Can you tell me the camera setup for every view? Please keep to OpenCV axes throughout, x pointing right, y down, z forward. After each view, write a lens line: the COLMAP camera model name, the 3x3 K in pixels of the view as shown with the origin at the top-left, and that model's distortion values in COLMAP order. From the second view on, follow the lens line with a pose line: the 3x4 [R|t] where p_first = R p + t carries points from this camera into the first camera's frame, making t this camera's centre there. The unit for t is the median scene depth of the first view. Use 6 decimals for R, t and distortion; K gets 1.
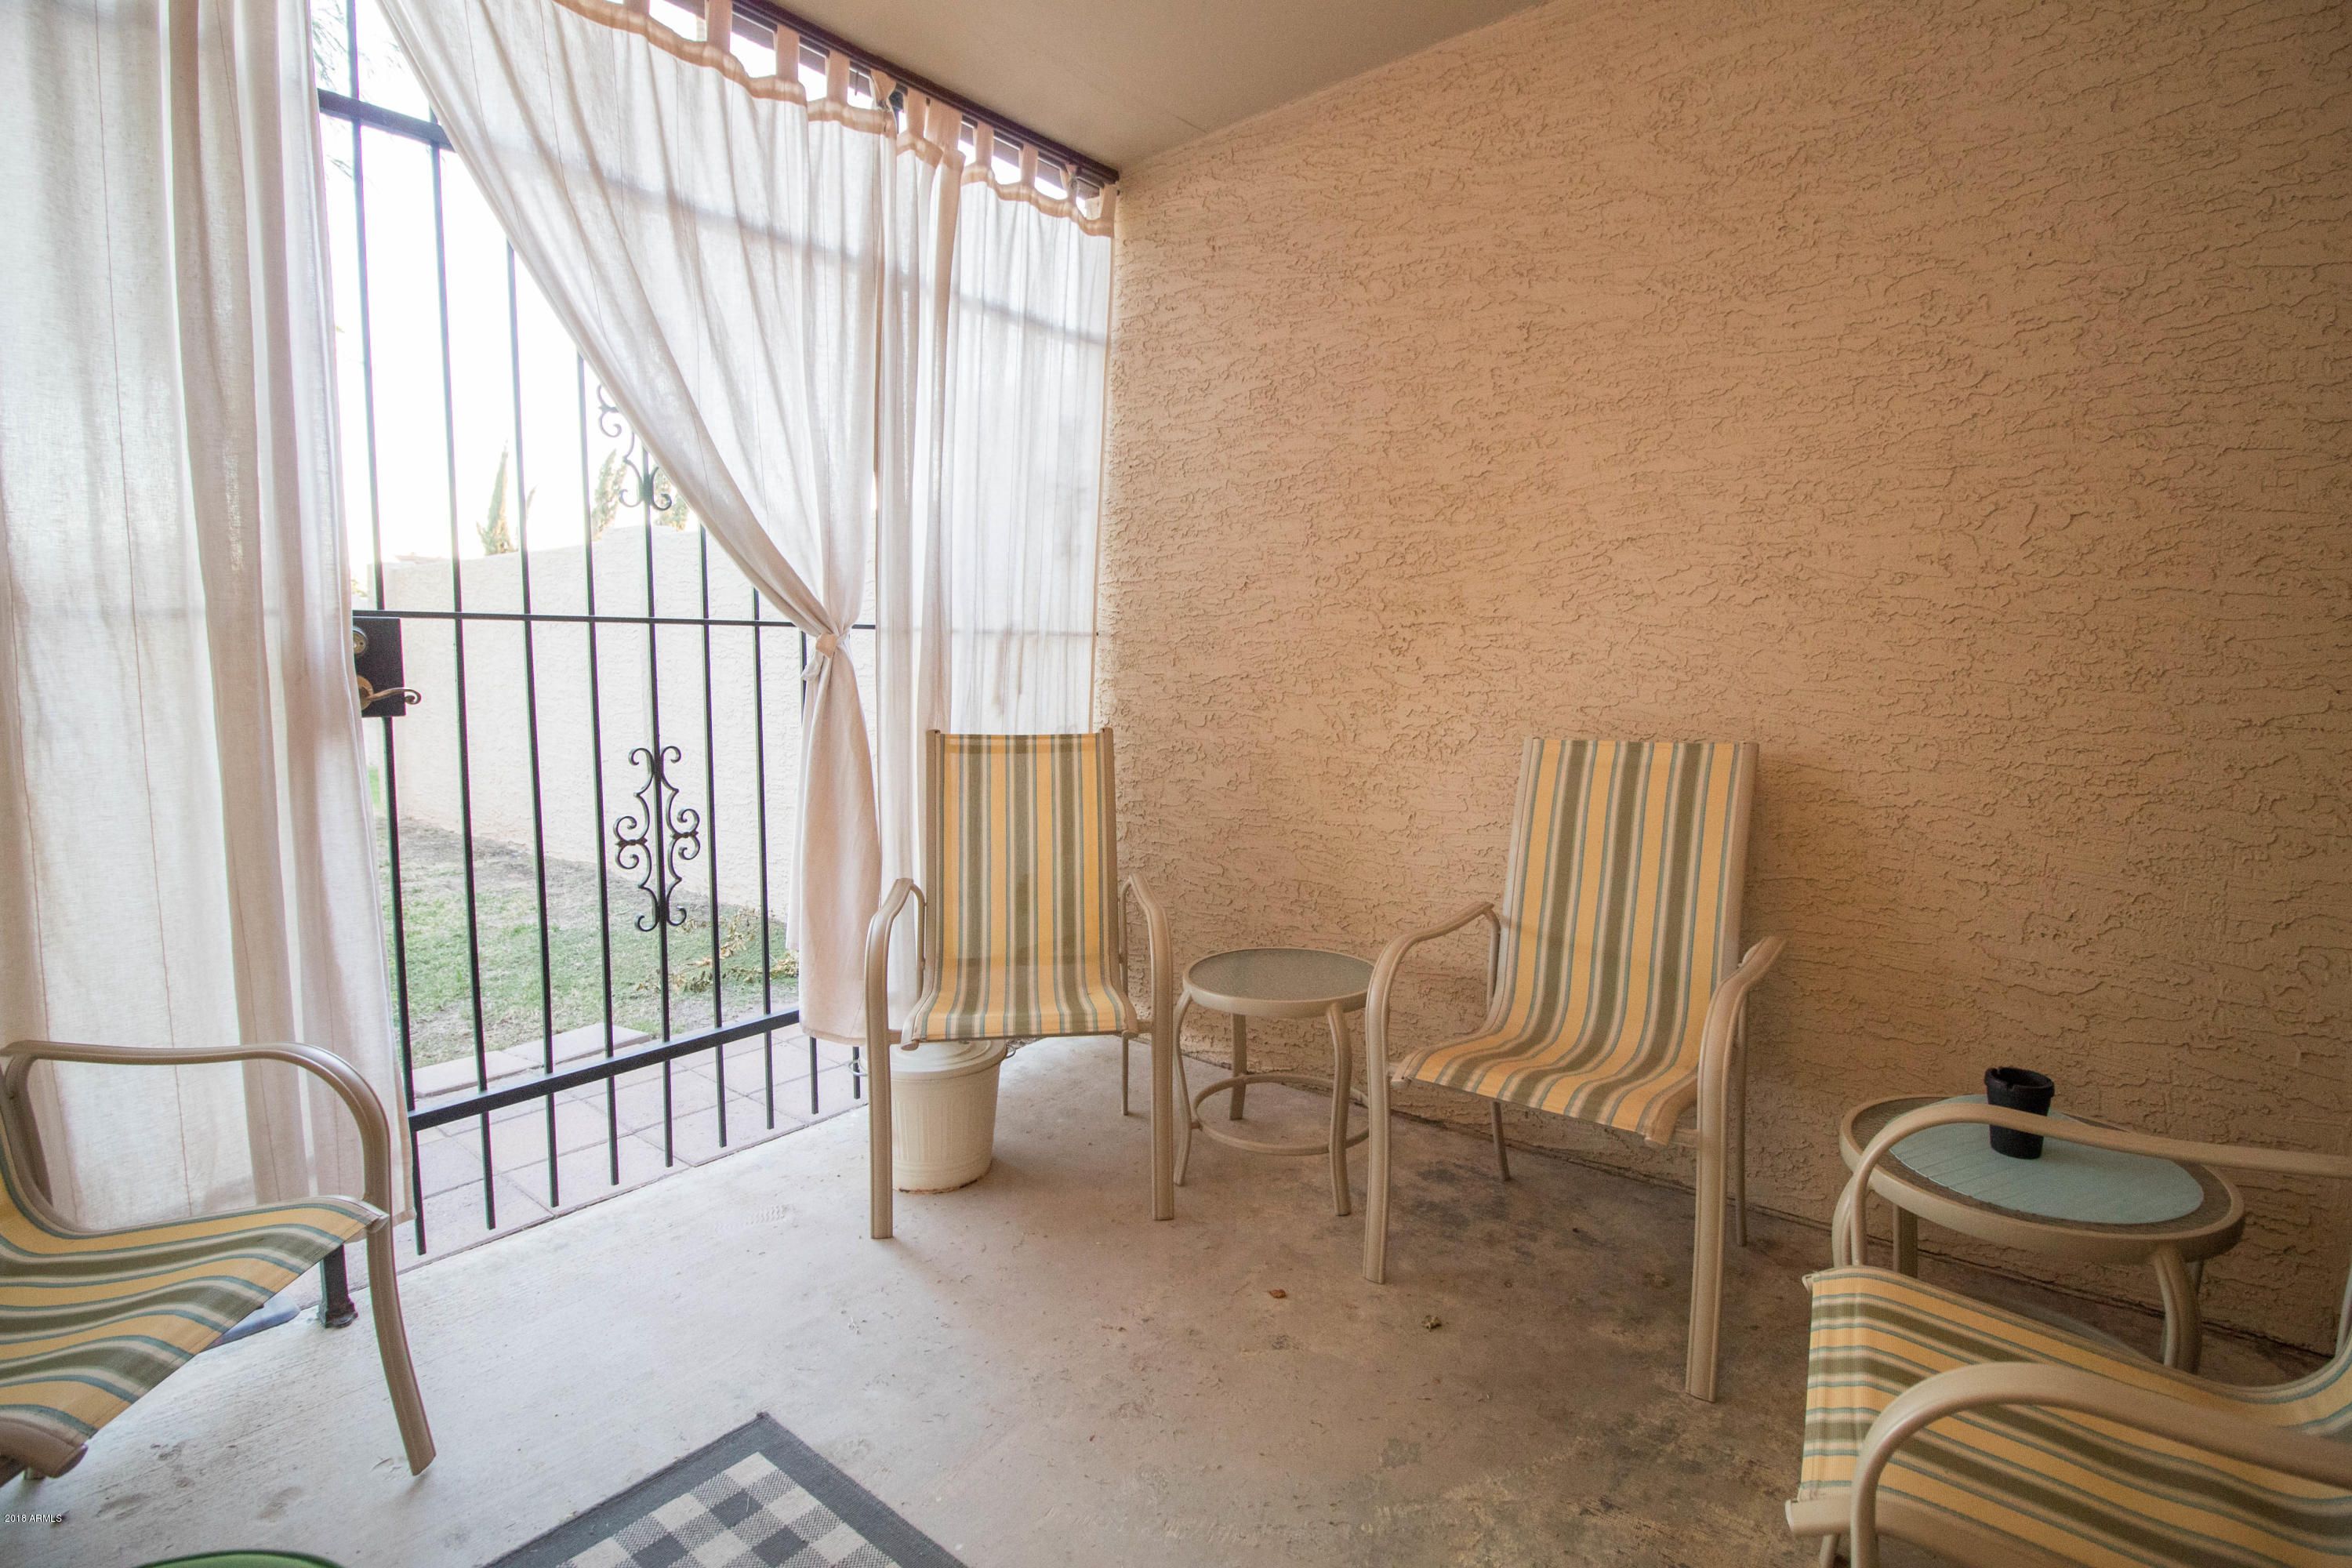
lens RADIAL K [[1112.8, 0, 1184.8], [0, 1112.8, 754.3], [0, 0, 1]] dist [-0.000194, -0.001335]
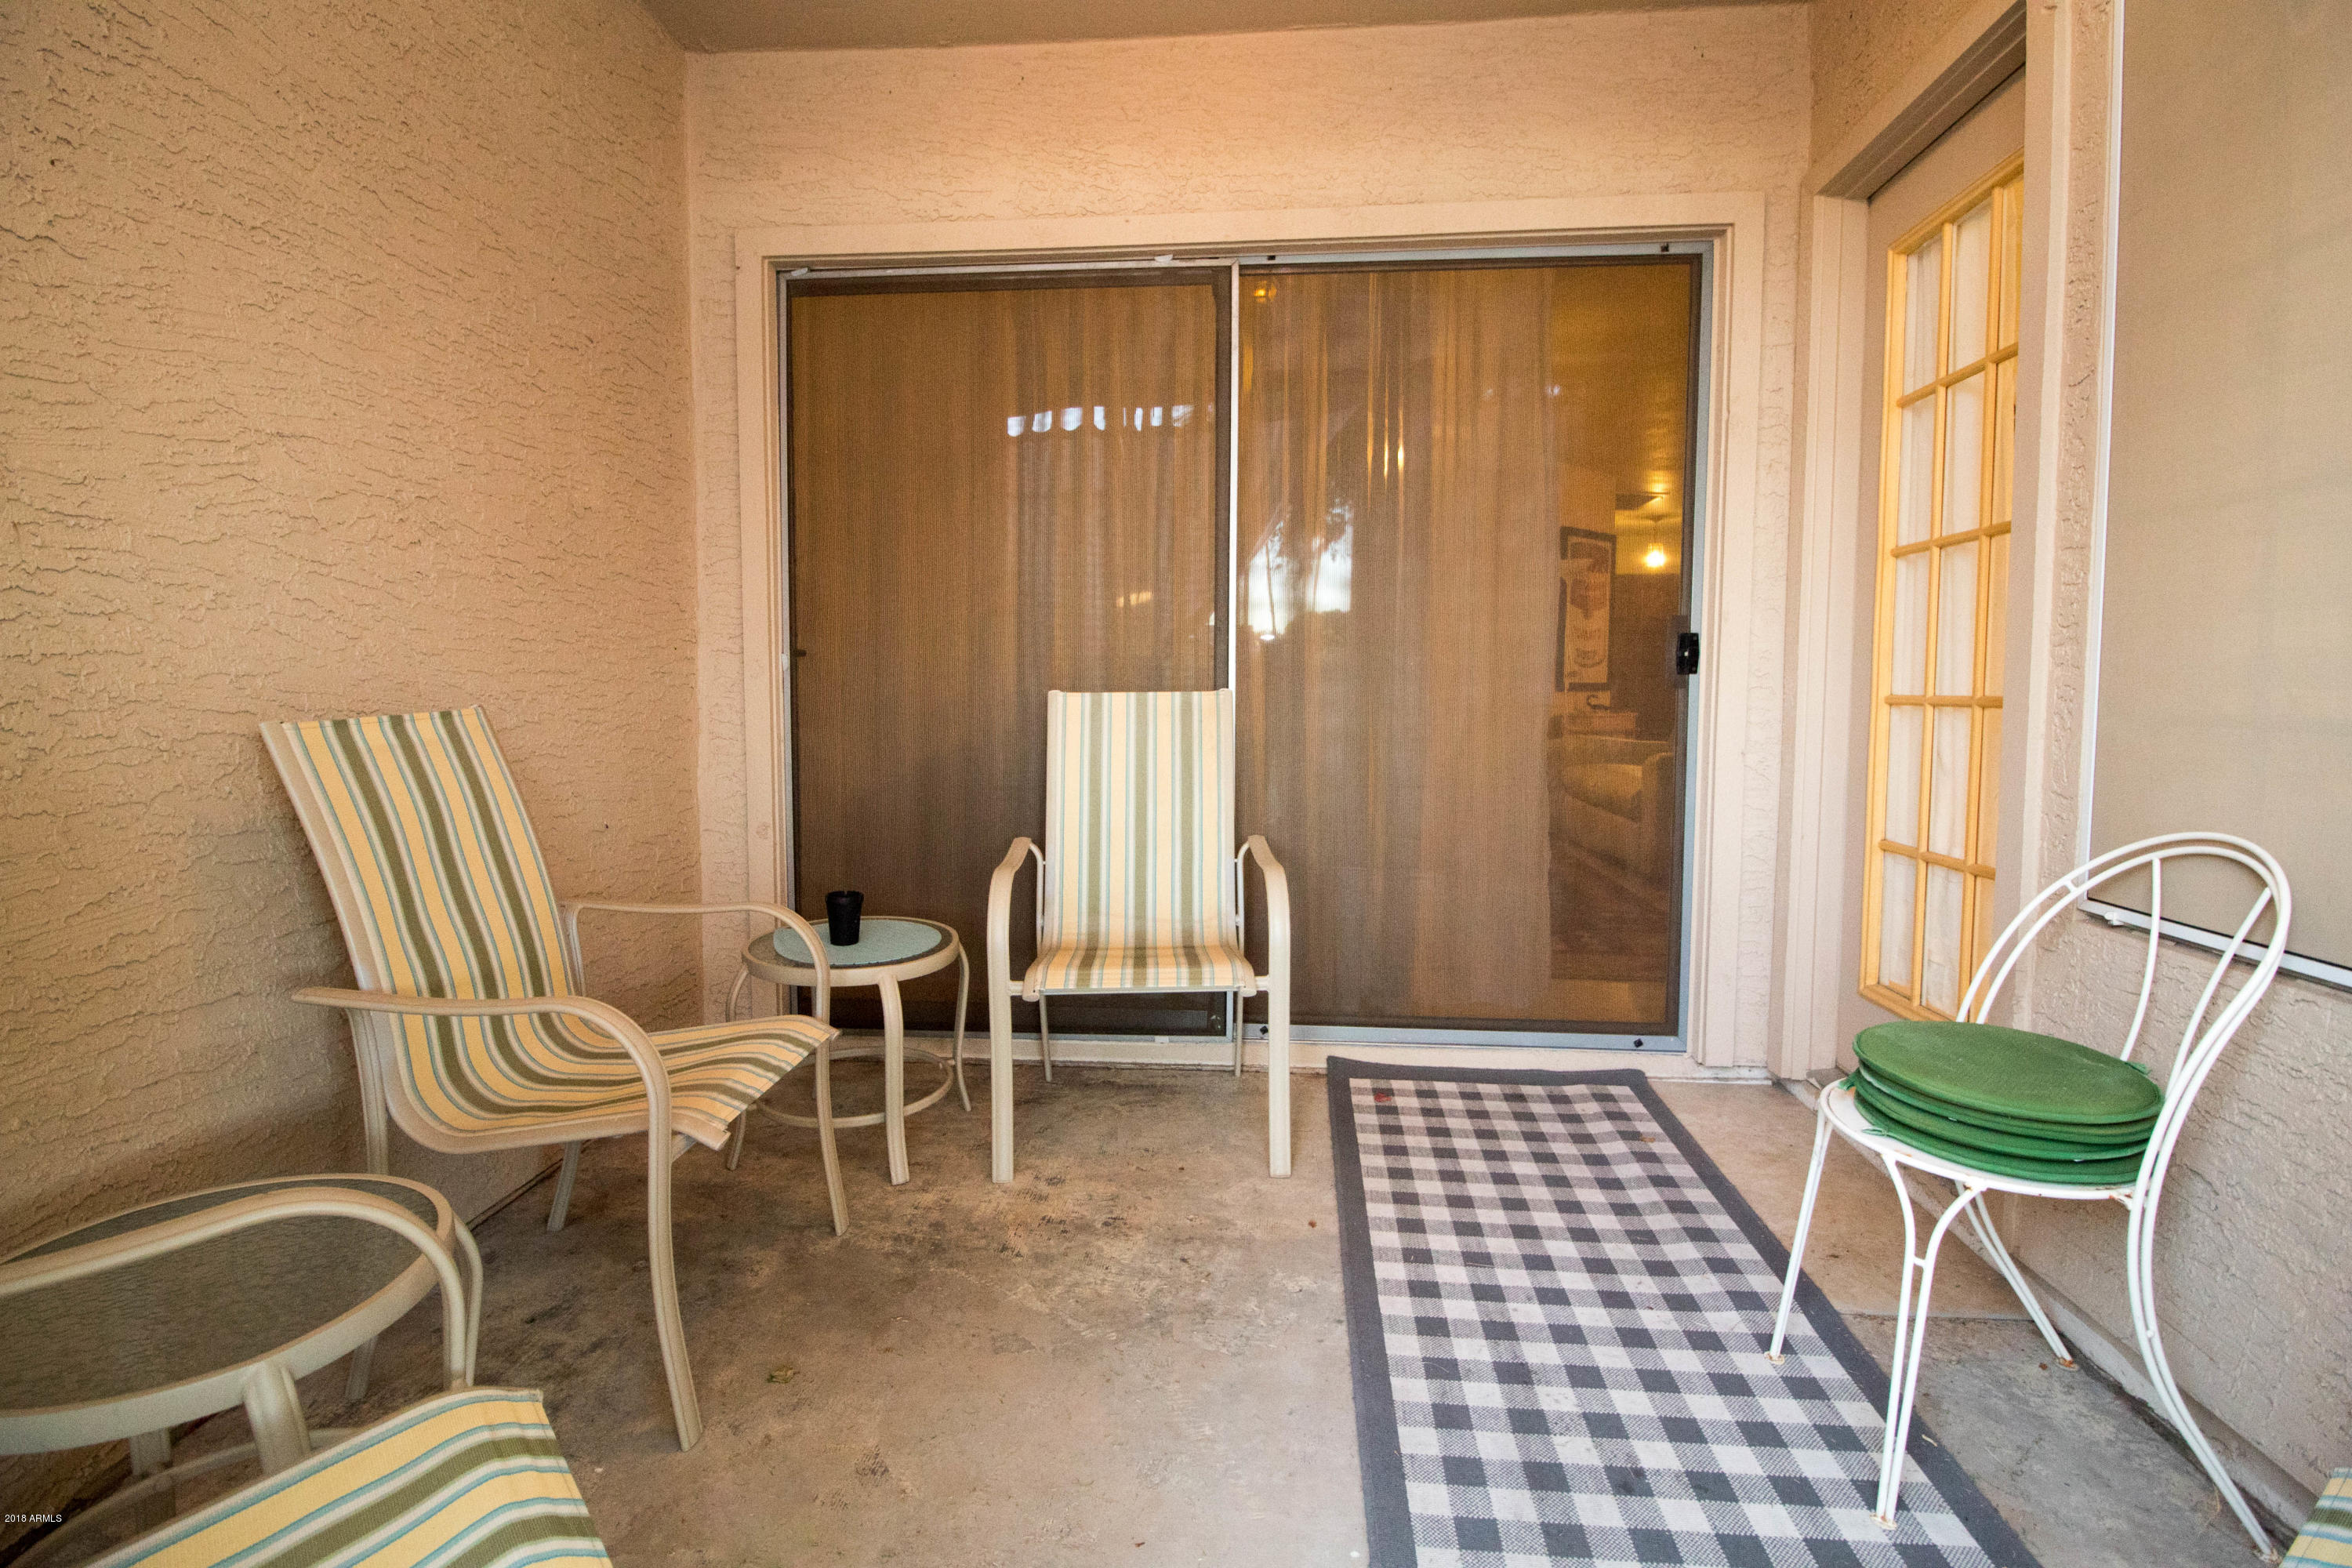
lens RADIAL K [[1112.8, 0, 1184.8], [0, 1112.8, 754.3], [0, 0, 1]] dist [-0.000194, -0.001335]
pose [[-0.540409, -0.068686, 0.838594, -0.536052], [0.074295, 0.988874, 0.128872, -0.042929], [-0.838116, 0.131947, -0.529294, 0.954373]]
